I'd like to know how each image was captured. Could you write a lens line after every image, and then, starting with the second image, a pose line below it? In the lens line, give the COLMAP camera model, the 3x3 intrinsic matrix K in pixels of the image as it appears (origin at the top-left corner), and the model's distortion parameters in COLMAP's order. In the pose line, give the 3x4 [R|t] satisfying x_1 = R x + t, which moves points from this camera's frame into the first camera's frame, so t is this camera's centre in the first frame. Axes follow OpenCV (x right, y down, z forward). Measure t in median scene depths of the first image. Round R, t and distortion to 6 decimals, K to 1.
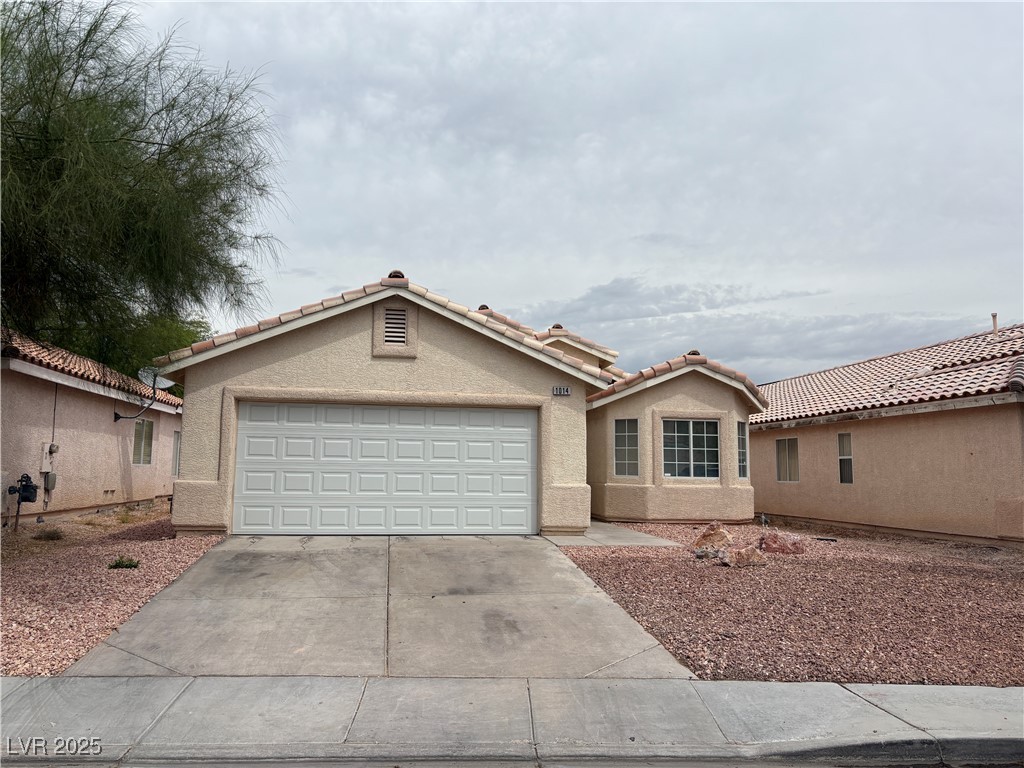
lens RADIAL K [[764.4, 0, 512.0], [0, 764.4, 384.0], [0, 0, 1]] dist [0.068031, -0.076160]
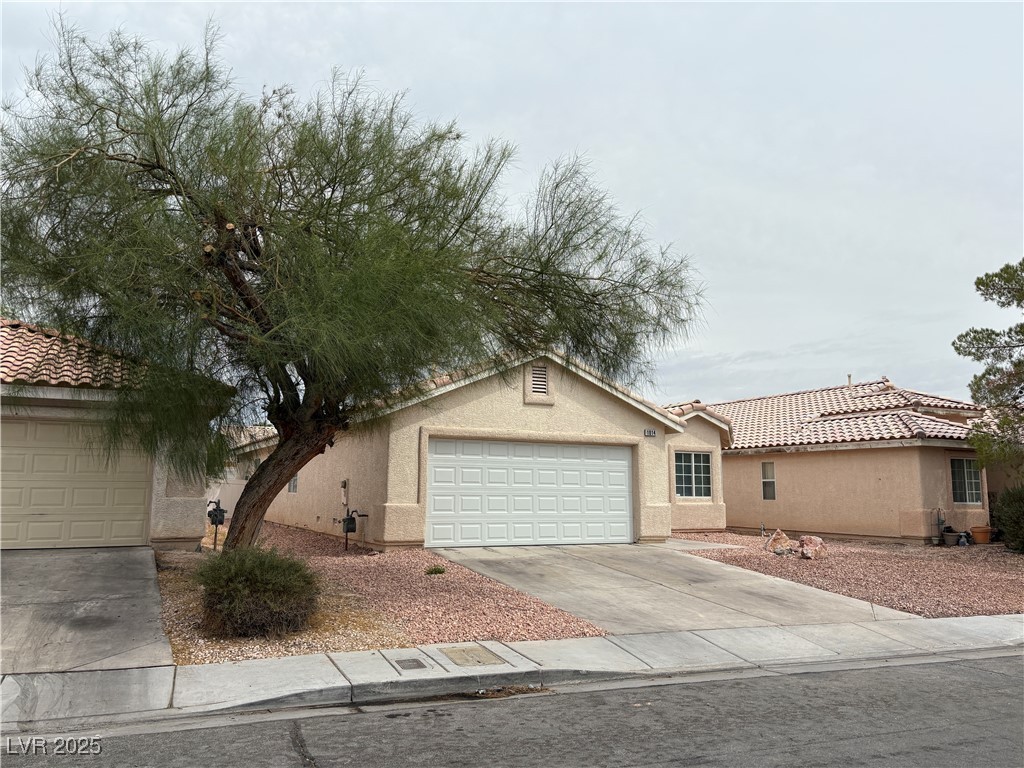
lens RADIAL K [[764.4, 0, 512.0], [0, 764.4, 384.0], [0, 0, 1]] dist [0.068031, -0.076160]
pose [[0.951123, 0.036702, 0.306624, -0.473947], [-0.031016, 0.999245, -0.023396, -0.030490], [-0.307251, 0.012742, 0.951543, -0.153567]]
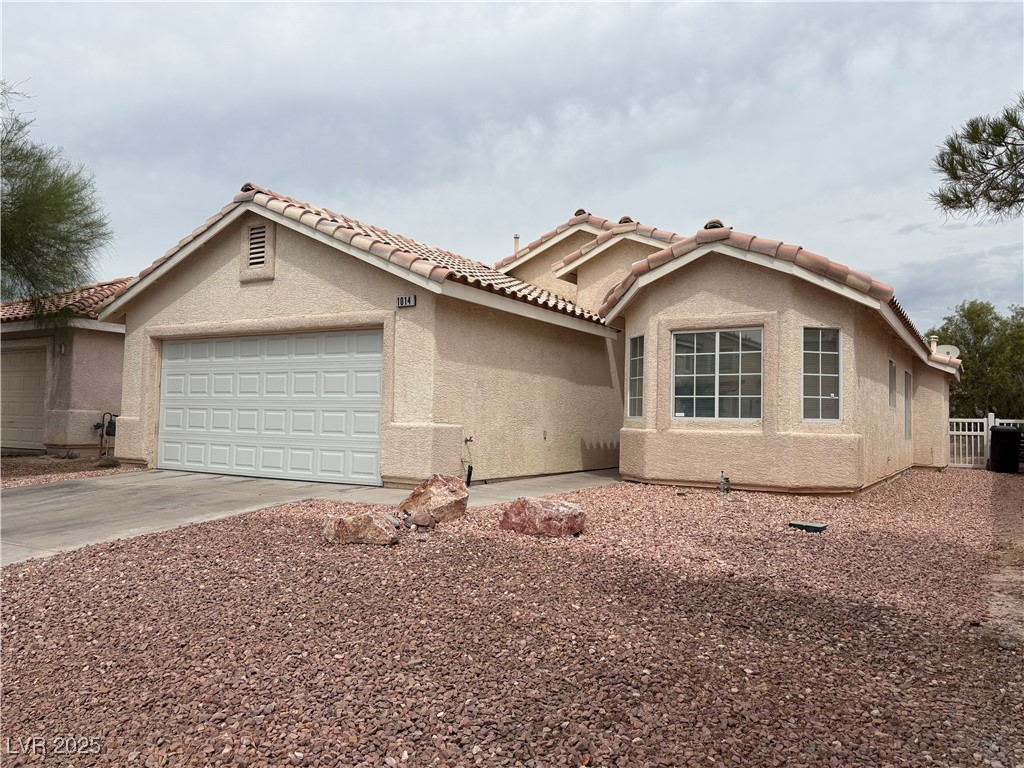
lens RADIAL K [[764.4, 0, 512.0], [0, 764.4, 384.0], [0, 0, 1]] dist [0.068031, -0.076160]
pose [[0.768219, -0.028992, -0.639530, 0.523525], [0.065522, 0.997289, 0.033496, 0.060153], [0.636825, -0.067636, 0.768036, 0.397260]]
